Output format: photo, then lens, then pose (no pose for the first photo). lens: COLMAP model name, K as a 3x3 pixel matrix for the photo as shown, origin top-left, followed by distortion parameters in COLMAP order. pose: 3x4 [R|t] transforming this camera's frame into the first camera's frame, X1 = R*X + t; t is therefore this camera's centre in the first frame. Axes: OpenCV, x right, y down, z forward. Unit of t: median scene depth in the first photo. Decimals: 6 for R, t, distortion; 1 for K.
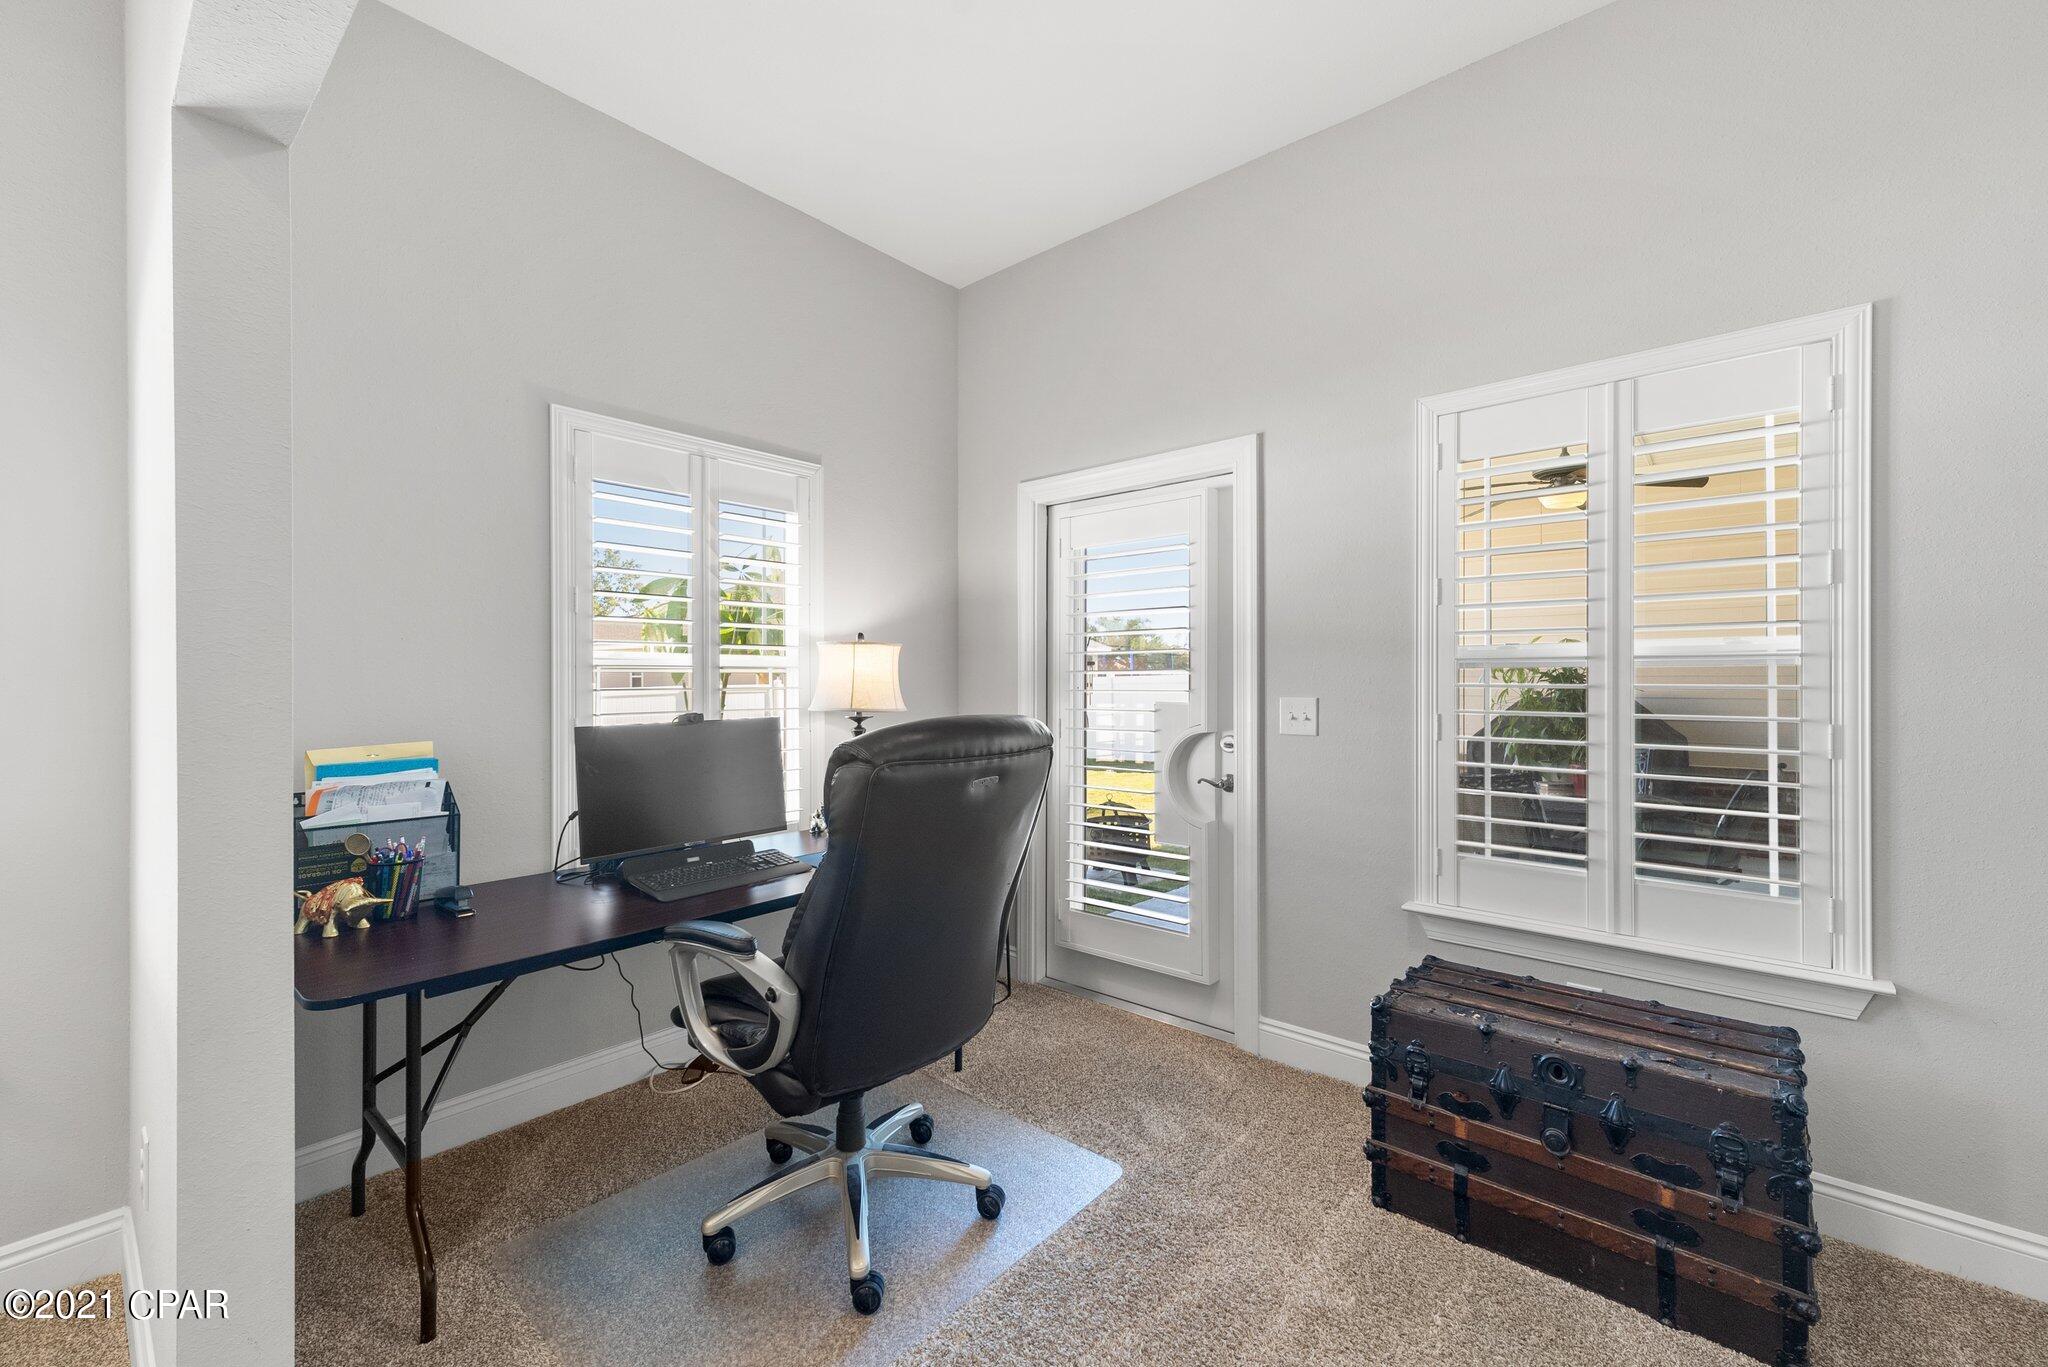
lens RADIAL K [[830.8, 0, 1030.8], [0, 830.8, 682.5], [0, 0, 1]] dist [0.015008, -0.005982]
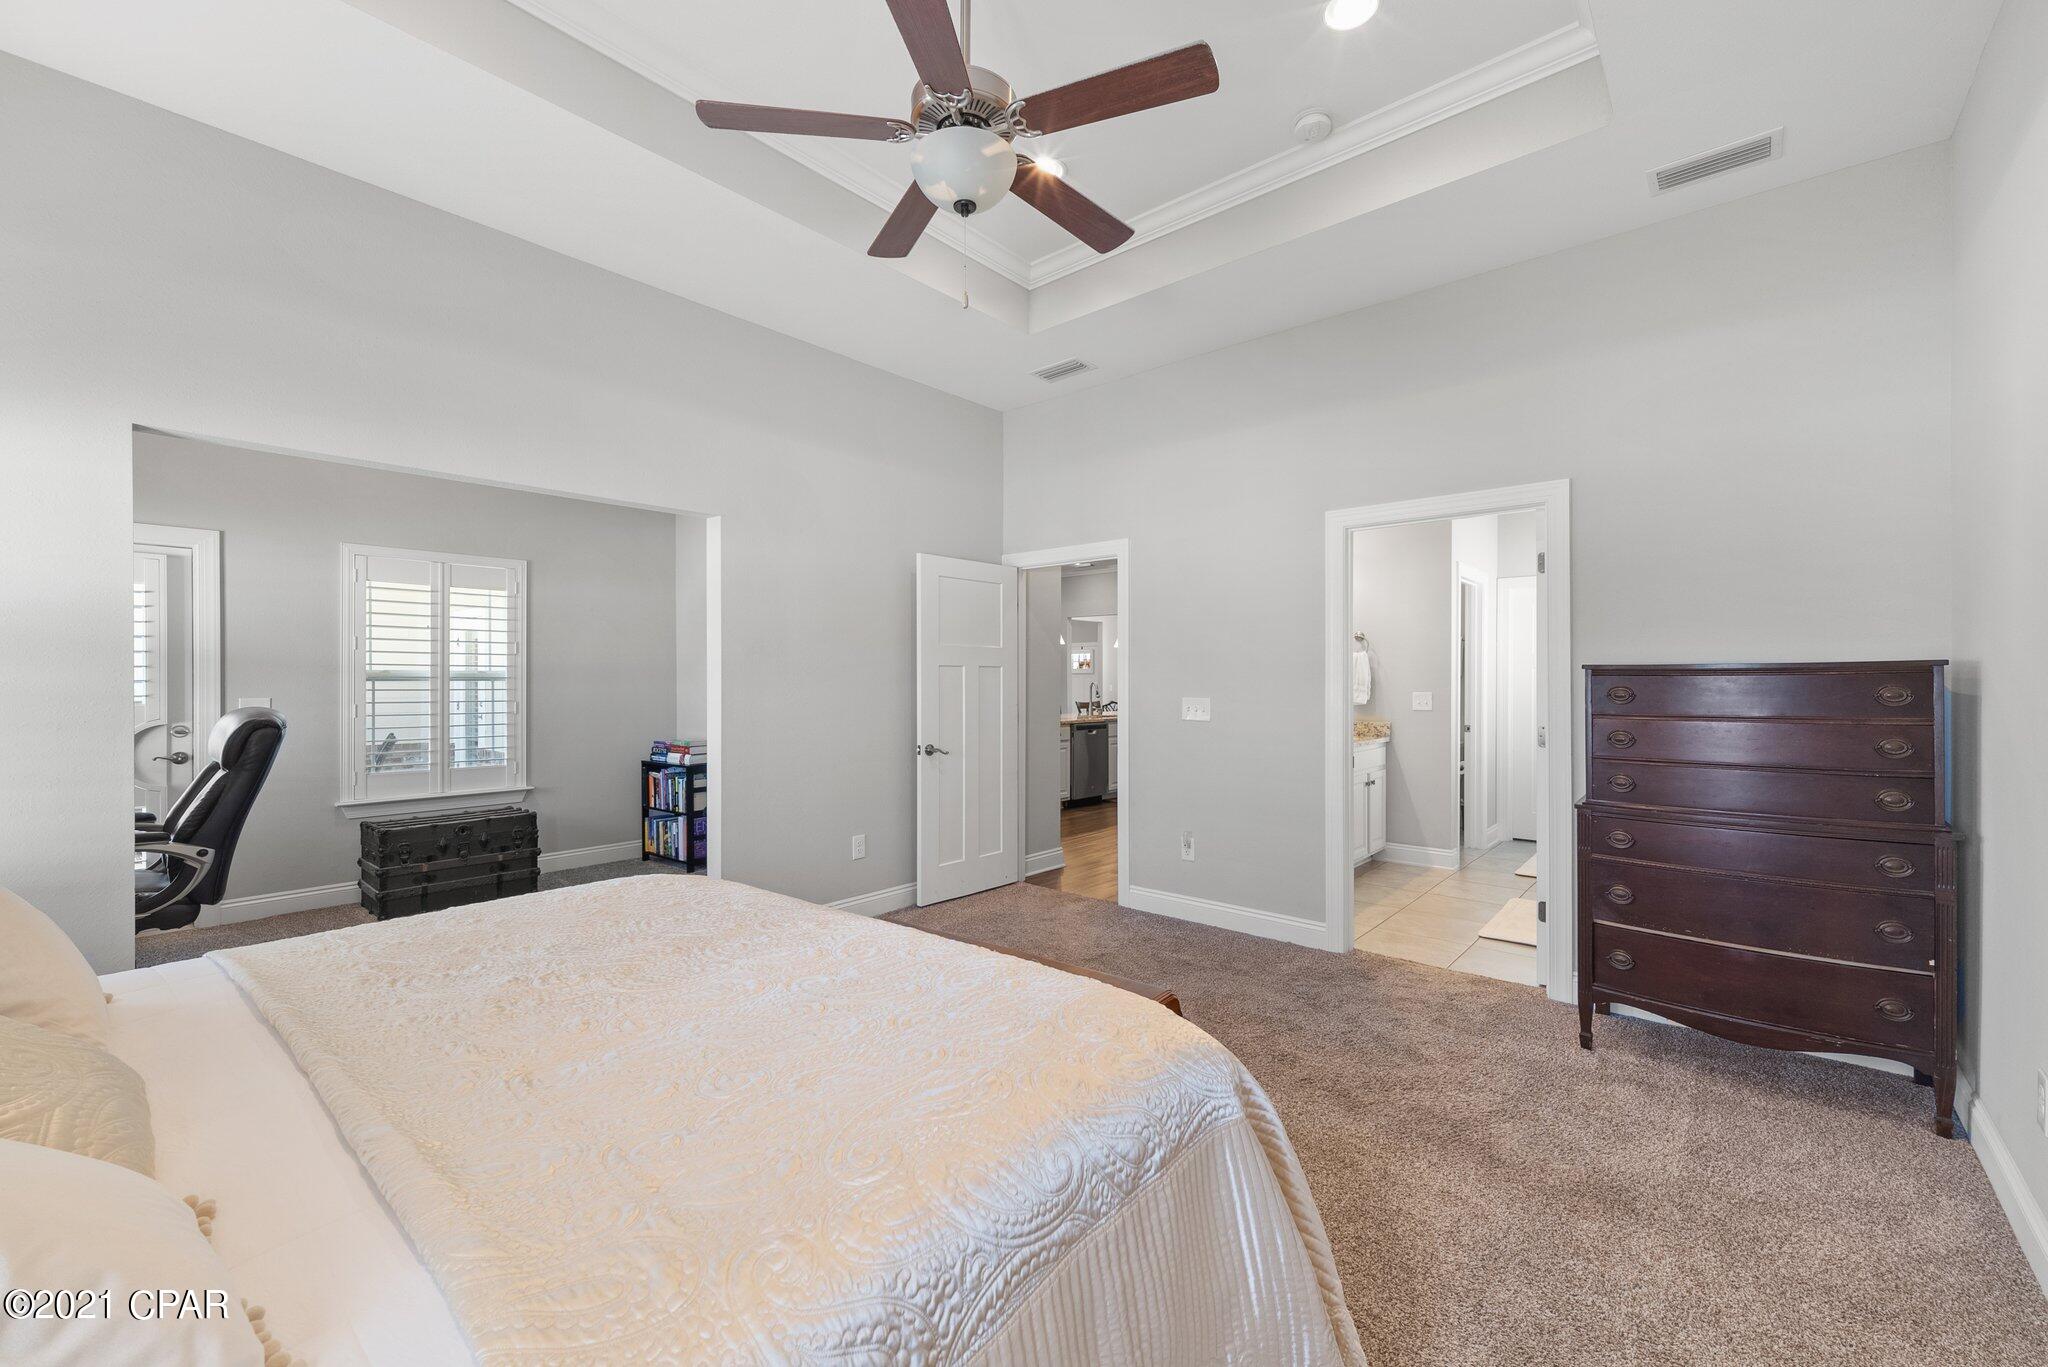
lens RADIAL K [[830.8, 0, 1030.8], [0, 830.8, 682.5], [0, 0, 1]] dist [0.015008, -0.005982]
pose [[0.003064, -0.001168, 0.999995, -1.179631], [0.003793, 0.999992, 0.001156, -0.007322], [-0.999988, 0.003789, 0.003068, -0.485913]]
